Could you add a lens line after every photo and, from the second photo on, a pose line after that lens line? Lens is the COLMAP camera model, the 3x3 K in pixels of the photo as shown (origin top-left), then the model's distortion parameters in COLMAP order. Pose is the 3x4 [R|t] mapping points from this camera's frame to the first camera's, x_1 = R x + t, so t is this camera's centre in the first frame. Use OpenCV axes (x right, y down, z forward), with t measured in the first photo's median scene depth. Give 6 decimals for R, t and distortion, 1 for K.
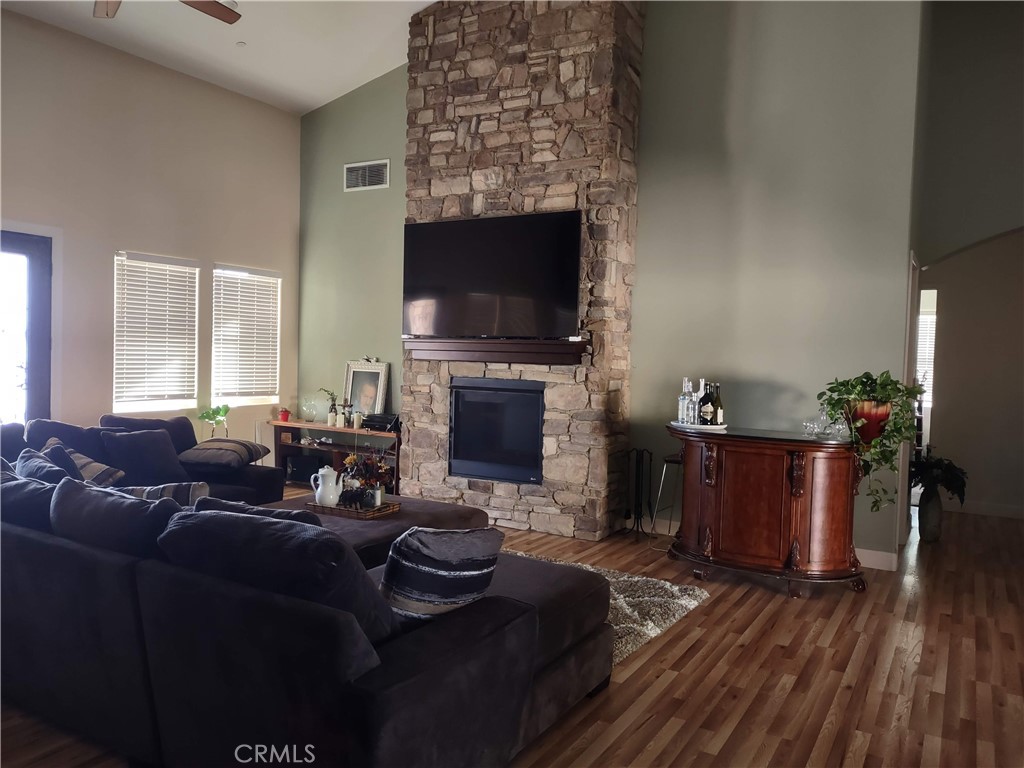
lens RADIAL K [[757.8, 0, 502.3], [0, 757.8, 382.4], [0, 0, 1]] dist [0.064502, -0.083065]
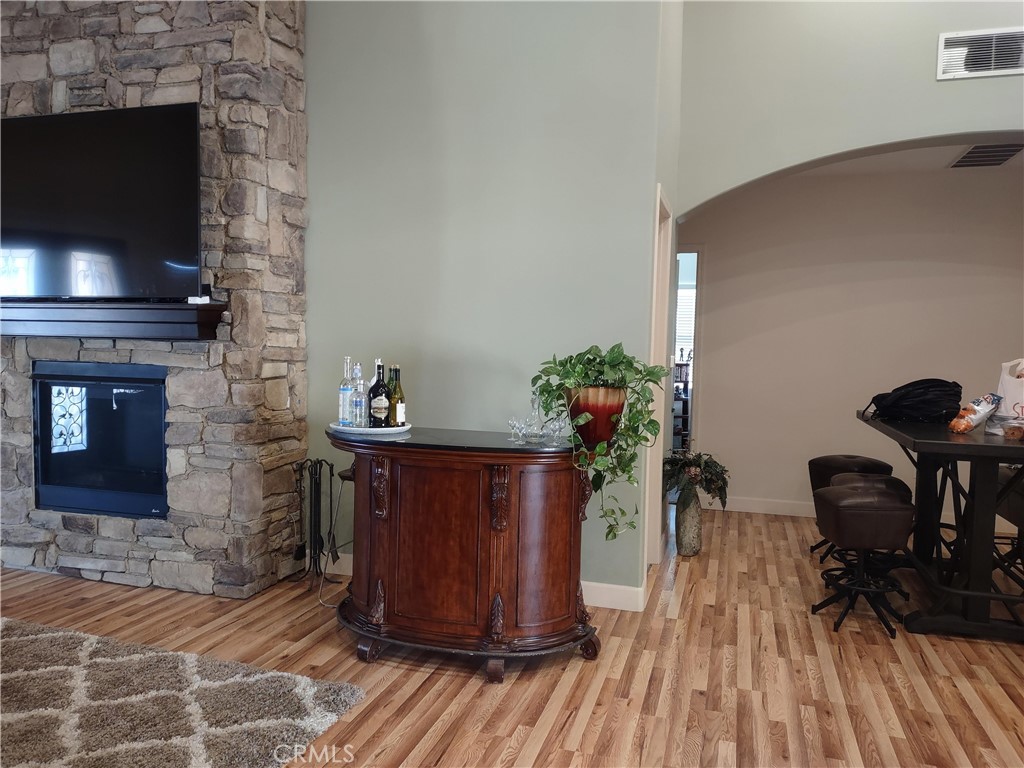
lens RADIAL K [[757.8, 0, 487.5], [0, 757.8, 381.1], [0, 0, 1]] dist [0.064502, -0.083065]
pose [[0.972885, -0.014606, 0.230827, 0.184265], [0.011864, 0.999842, 0.013263, 0.006965], [-0.230985, -0.010165, 0.972904, 0.290114]]
